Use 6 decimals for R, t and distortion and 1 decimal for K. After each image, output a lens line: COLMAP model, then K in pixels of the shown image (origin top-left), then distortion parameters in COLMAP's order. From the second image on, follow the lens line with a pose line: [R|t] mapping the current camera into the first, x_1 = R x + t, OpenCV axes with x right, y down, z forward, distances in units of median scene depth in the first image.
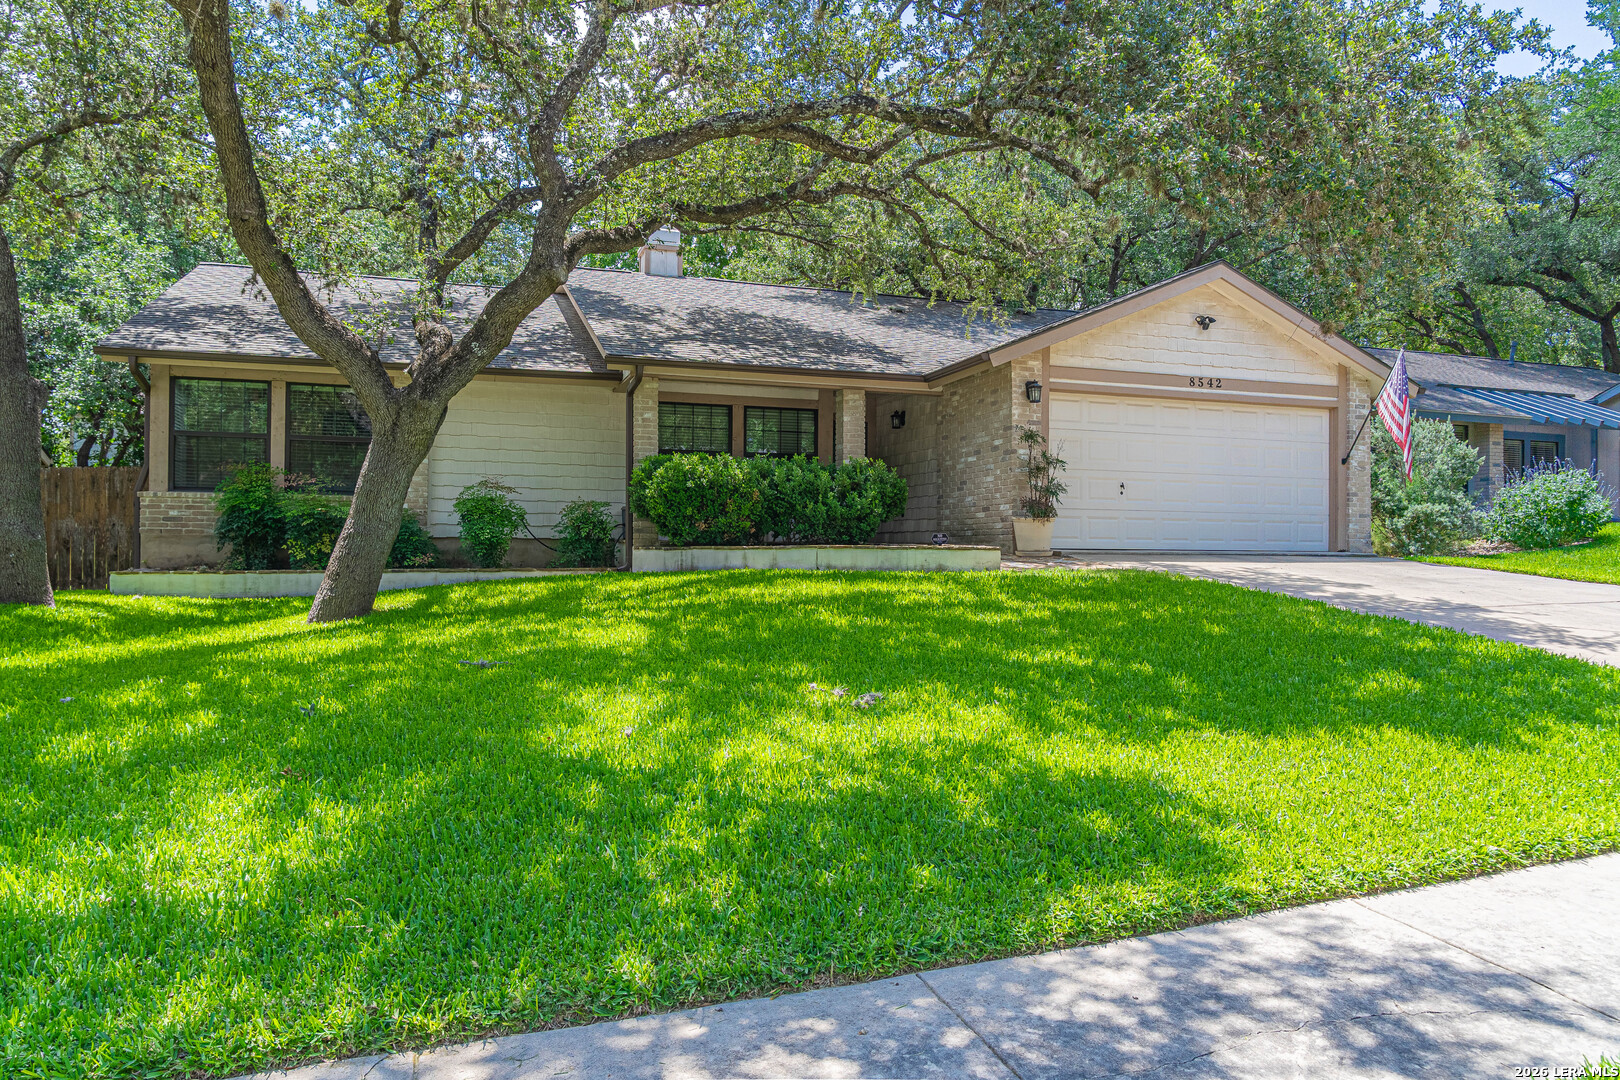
lens RADIAL K [[1150.6, 0, 810.0], [0, 1150.6, 540.0], [0, 0, 1]] dist [-0.005707, -0.002901]
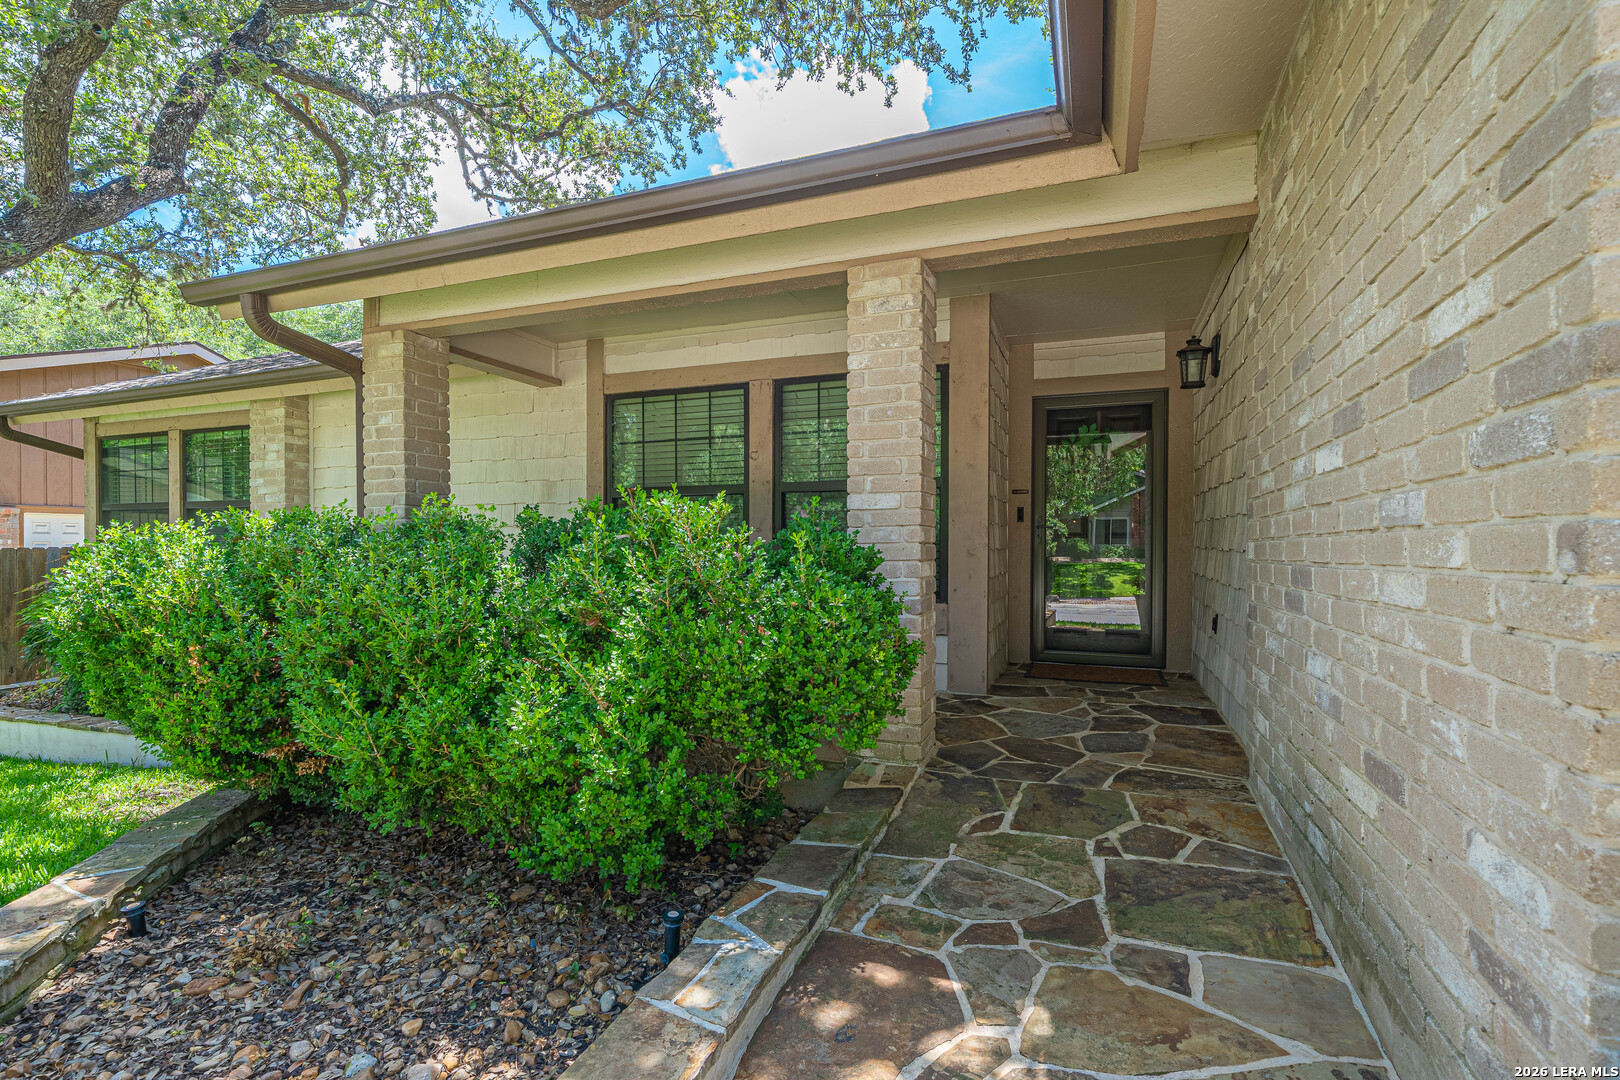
lens RADIAL K [[749.1, 0, 810.0], [0, 749.1, 540.0], [0, 0, 1]] dist [-0.000546, -0.000065]
pose [[0.753328, -0.010344, -0.657564, 0.162252], [0.012551, 0.999920, -0.001350, -0.060393], [0.657525, -0.007236, 0.753398, 0.882737]]
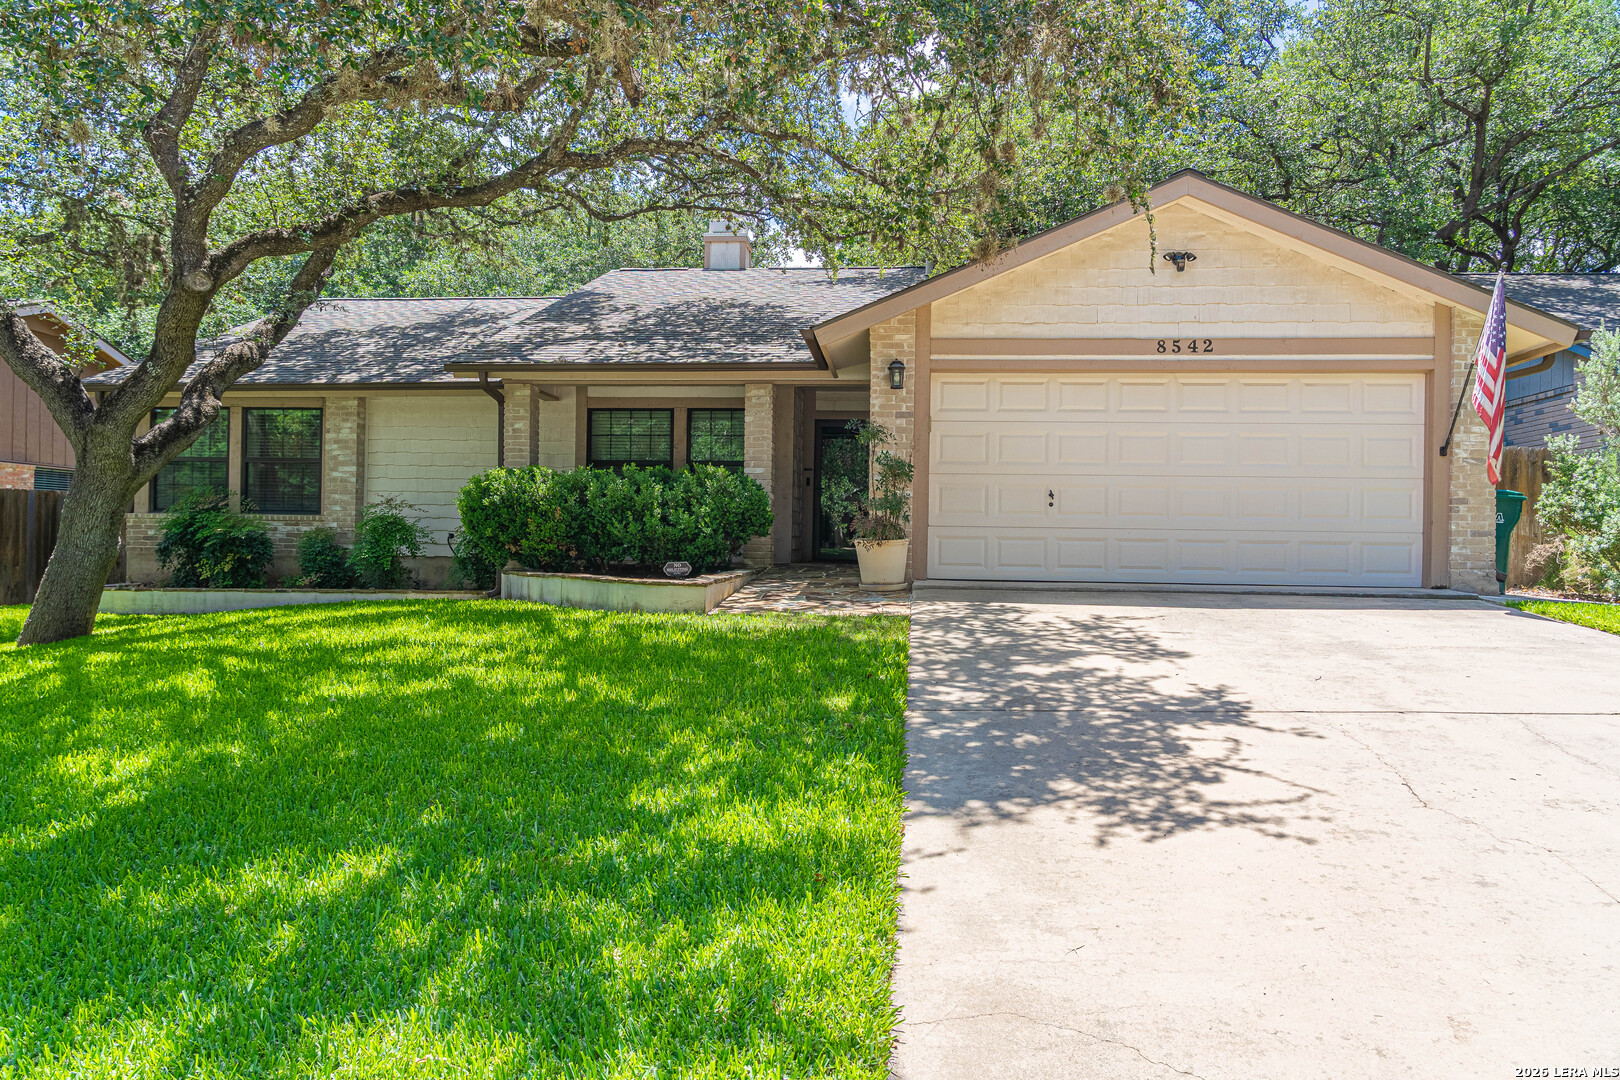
lens RADIAL K [[1150.6, 0, 810.0], [0, 1150.6, 540.0], [0, 0, 1]] dist [-0.005707, -0.002901]
pose [[0.899777, 0.003387, -0.436338, 0.461939], [-0.003931, 0.999992, -0.000344, -0.017643], [0.436333, 0.002025, 0.899783, 0.276926]]
